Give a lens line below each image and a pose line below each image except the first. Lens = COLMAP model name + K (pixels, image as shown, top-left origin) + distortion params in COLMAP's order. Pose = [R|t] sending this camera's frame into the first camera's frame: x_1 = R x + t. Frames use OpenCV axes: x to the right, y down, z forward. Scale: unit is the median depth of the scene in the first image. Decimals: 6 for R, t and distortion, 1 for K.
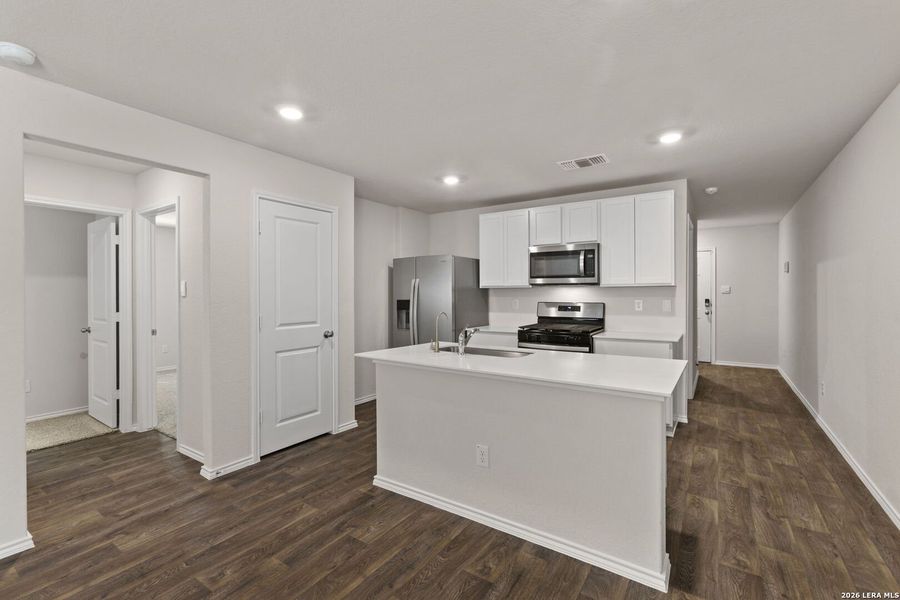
lens RADIAL K [[398.9, 0, 442.2], [0, 398.9, 294.5], [0, 0, 1]] dist [0.000488, 0.000487]
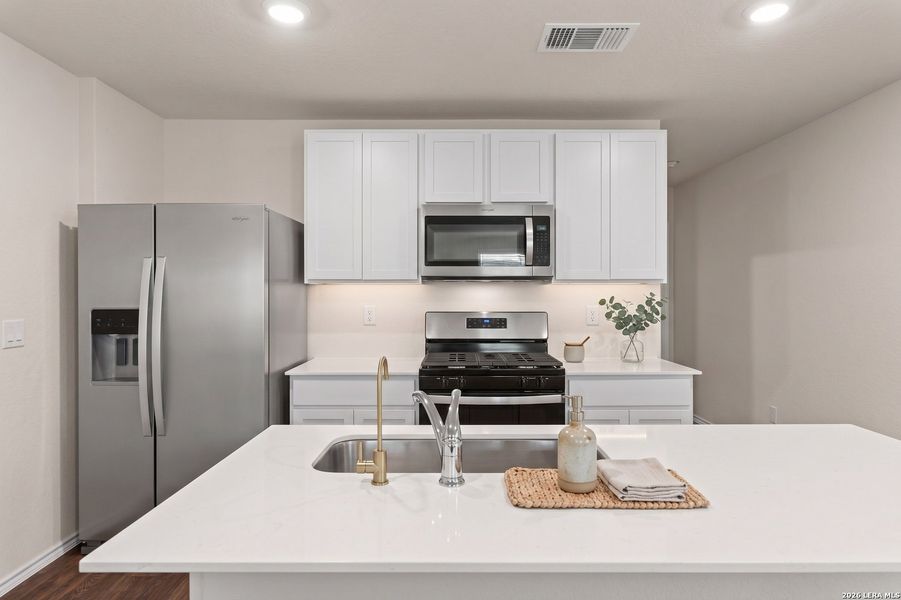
lens RADIAL K [[503.8, 0, 451.6], [0, 503.8, 305.7], [0, 0, 1]] dist [-0.000187, 0.000232]
pose [[0.824854, -0.003127, 0.565338, -0.133934], [-0.003045, 0.999946, 0.009974, 0.005670], [-0.565338, -0.009948, 0.824799, 0.500322]]
